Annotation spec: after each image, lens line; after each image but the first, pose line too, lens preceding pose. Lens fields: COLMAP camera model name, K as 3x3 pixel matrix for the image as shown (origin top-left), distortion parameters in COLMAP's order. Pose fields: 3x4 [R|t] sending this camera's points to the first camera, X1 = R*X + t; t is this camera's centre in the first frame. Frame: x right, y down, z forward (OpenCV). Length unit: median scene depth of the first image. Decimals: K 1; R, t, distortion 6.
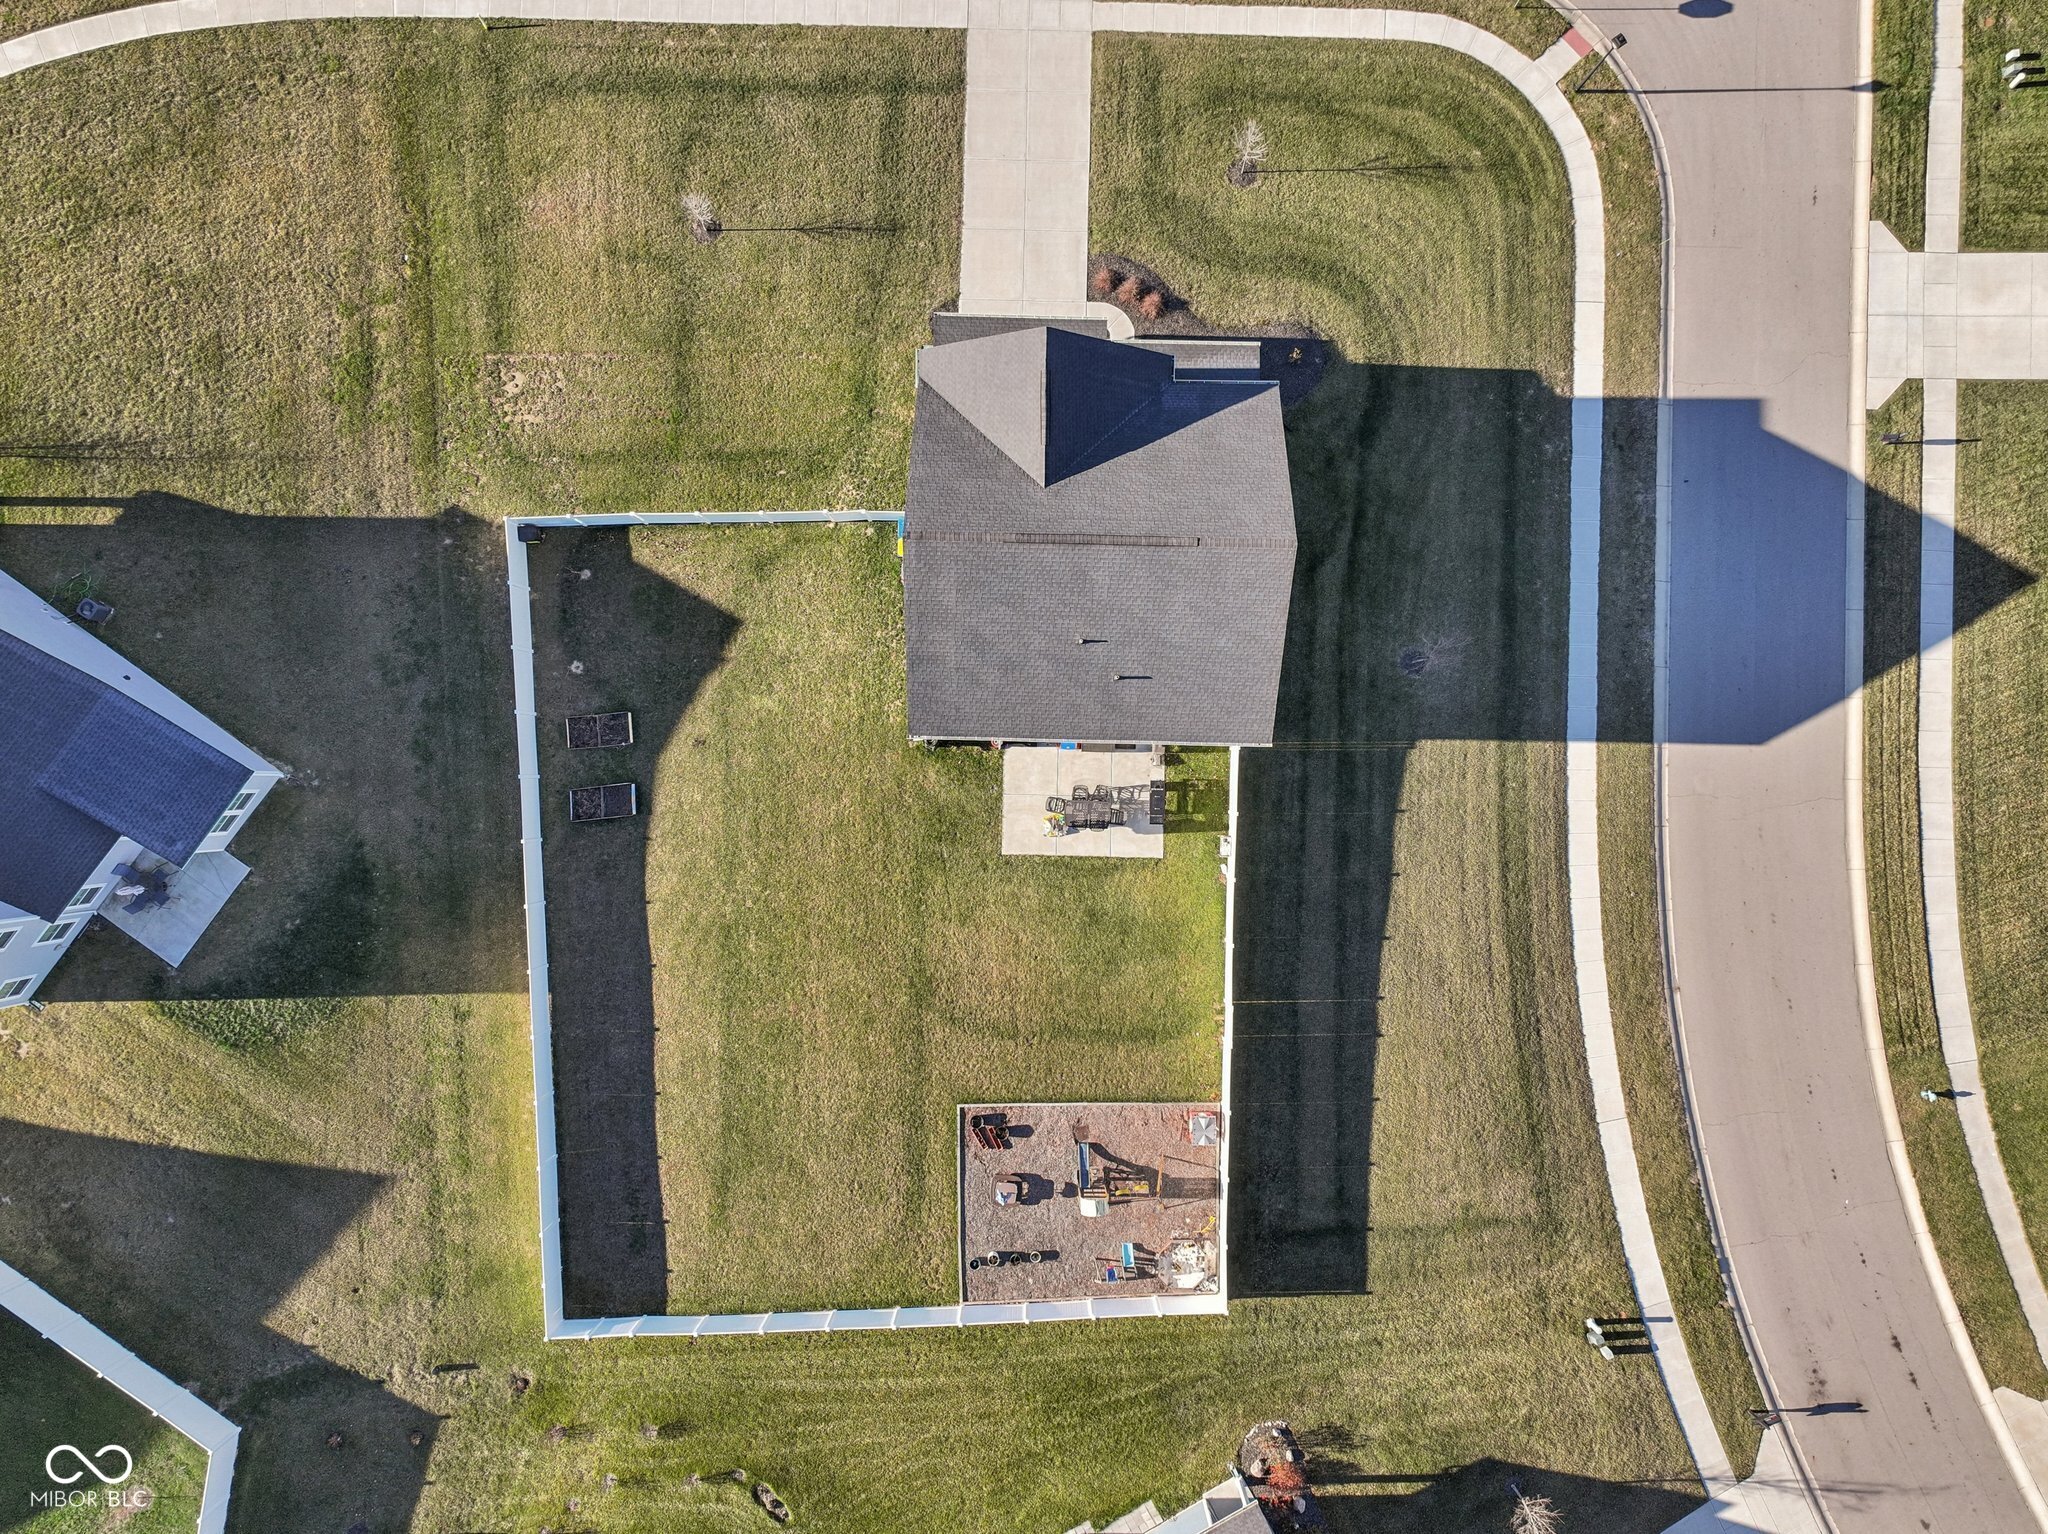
lens RADIAL K [[1456.5, 0, 1021.3], [0, 1456.5, 766.3], [0, 0, 1]] dist [0.008144, 0.022945]
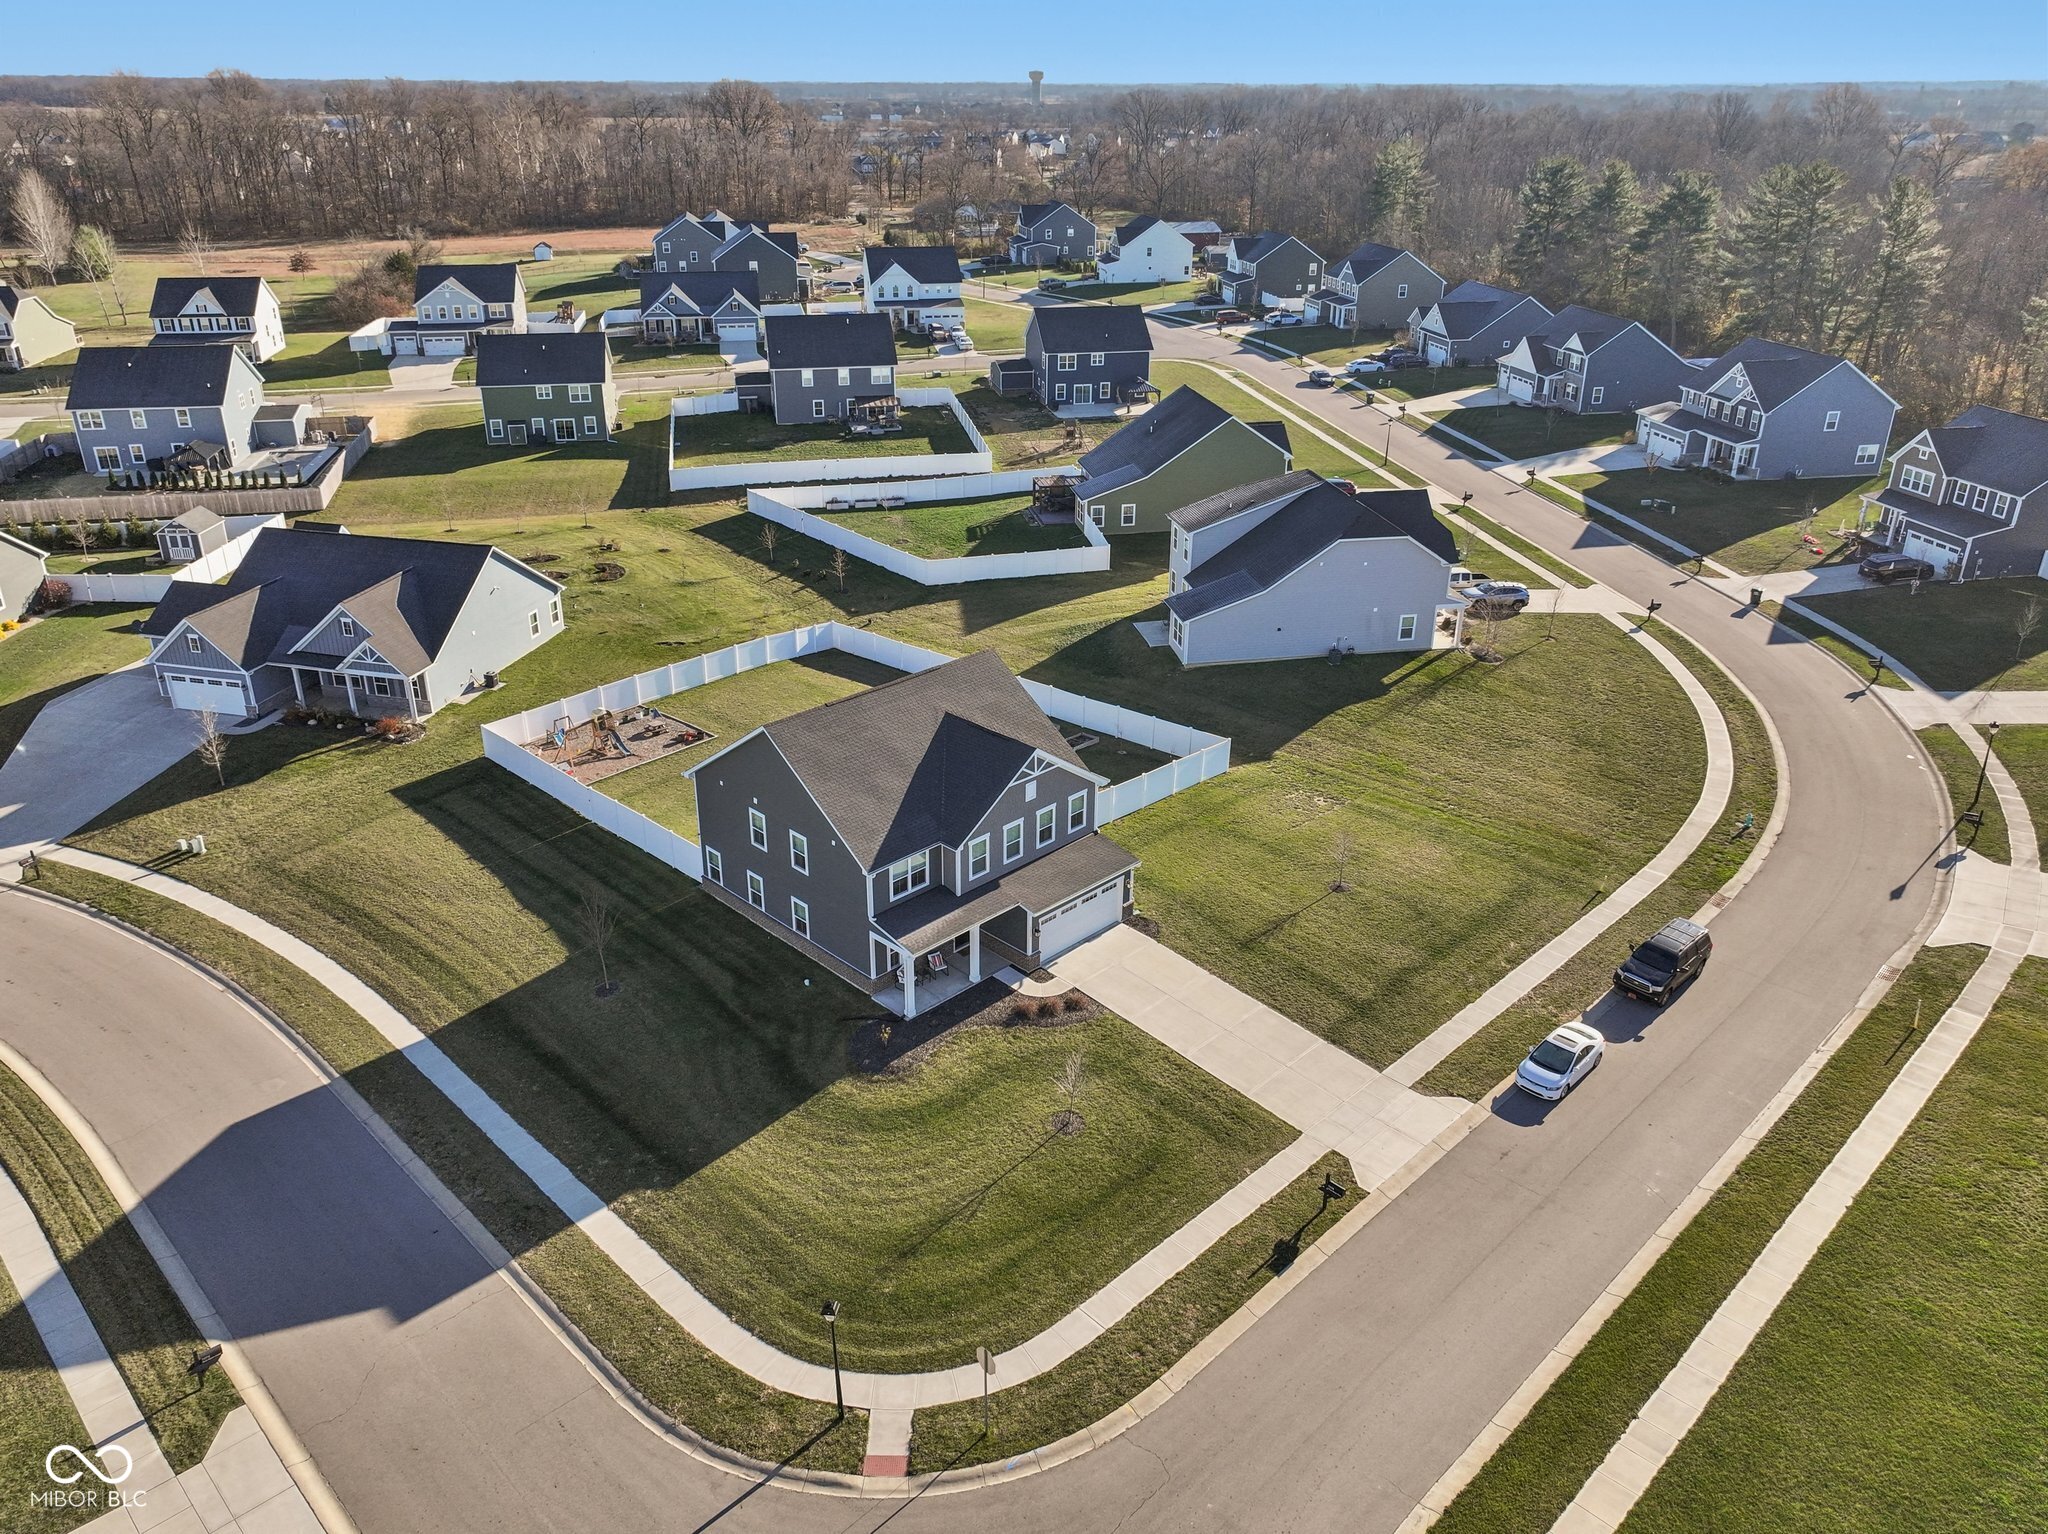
lens RADIAL K [[1467.7, 0, 1020.6], [0, 1467.7, 788.9], [0, 0, 1]] dist [0.015025, -0.001890]
pose [[-0.693571, 0.311598, -0.649512, 0.693843], [-0.719890, -0.266247, 0.640992, -0.908742], [0.026801, 0.912151, 0.408978, 0.441045]]
